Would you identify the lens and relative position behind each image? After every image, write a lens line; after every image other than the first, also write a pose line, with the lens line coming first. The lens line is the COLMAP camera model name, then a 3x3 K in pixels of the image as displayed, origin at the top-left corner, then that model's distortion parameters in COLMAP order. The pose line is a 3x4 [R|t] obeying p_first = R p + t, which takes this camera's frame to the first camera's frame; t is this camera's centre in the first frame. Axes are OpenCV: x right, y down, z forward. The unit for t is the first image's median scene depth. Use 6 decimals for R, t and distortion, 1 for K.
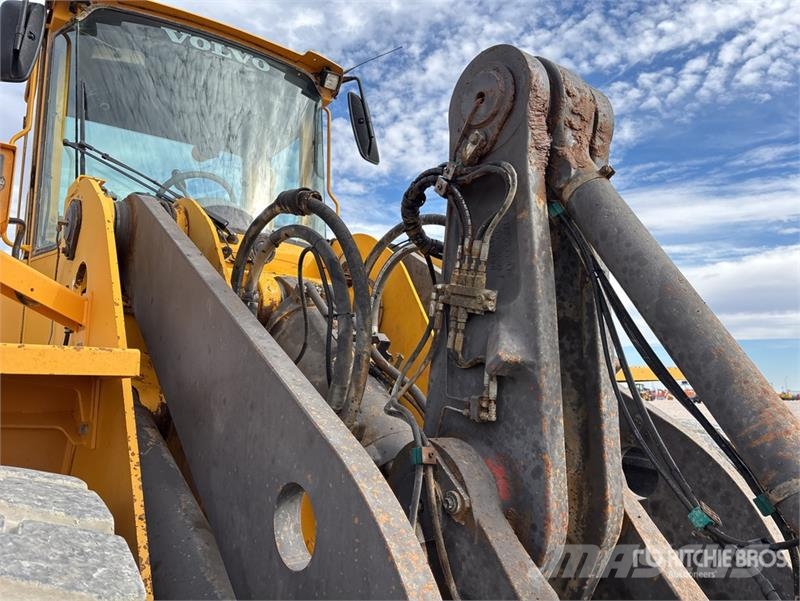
lens RADIAL K [[605.8, 0, 397.4], [0, 605.8, 301.2], [0, 0, 1]] dist [0.061910, -0.072248]
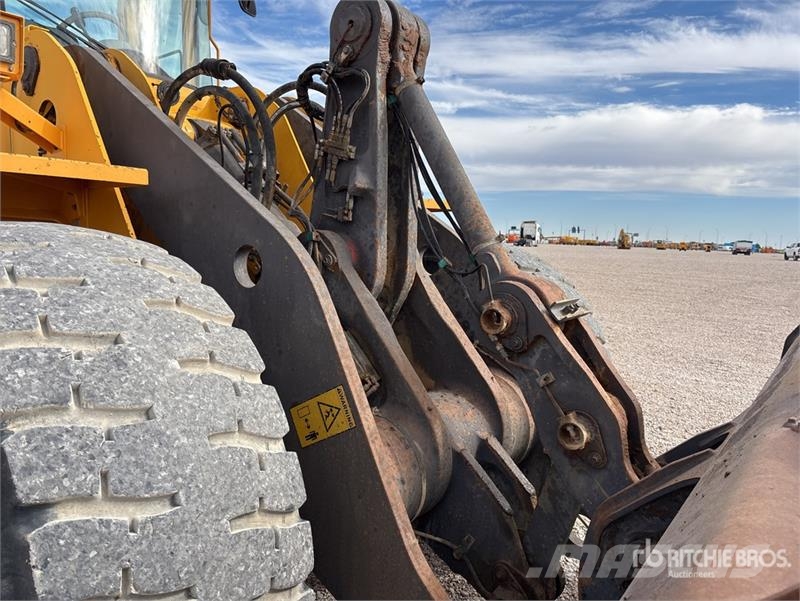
lens RADIAL K [[605.8, 0, 397.4], [0, 605.8, 301.2], [0, 0, 1]] dist [0.061910, -0.072248]
pose [[0.969835, 0.002368, 0.243750, -0.149467], [-0.065467, 0.965744, 0.251101, -0.036974], [-0.234806, -0.259484, 0.936768, -0.804452]]
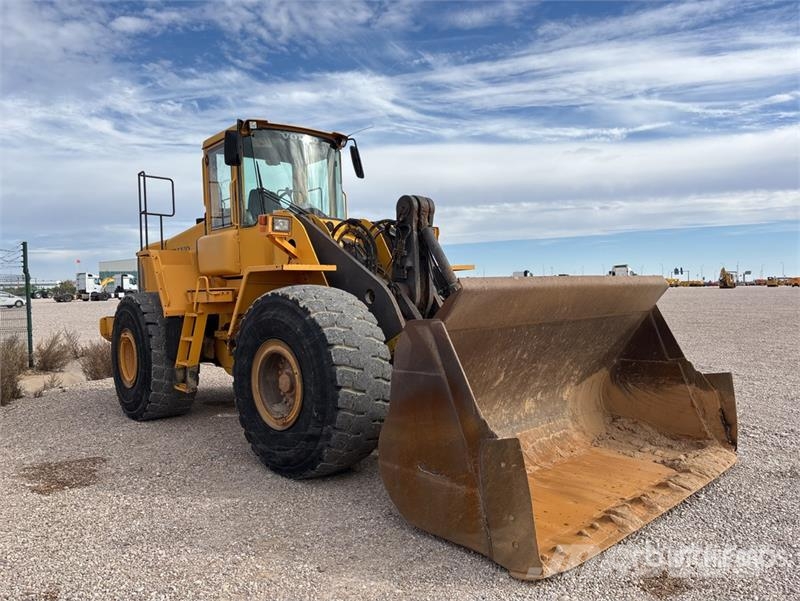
lens RADIAL K [[605.8, 0, 397.4], [0, 605.8, 301.2], [0, 0, 1]] dist [0.061910, -0.072248]
pose [[0.995749, -0.026126, 0.088323, -0.345278], [0.010893, 0.985601, 0.168734, -0.442691], [-0.091459, -0.167054, 0.981697, -3.790126]]
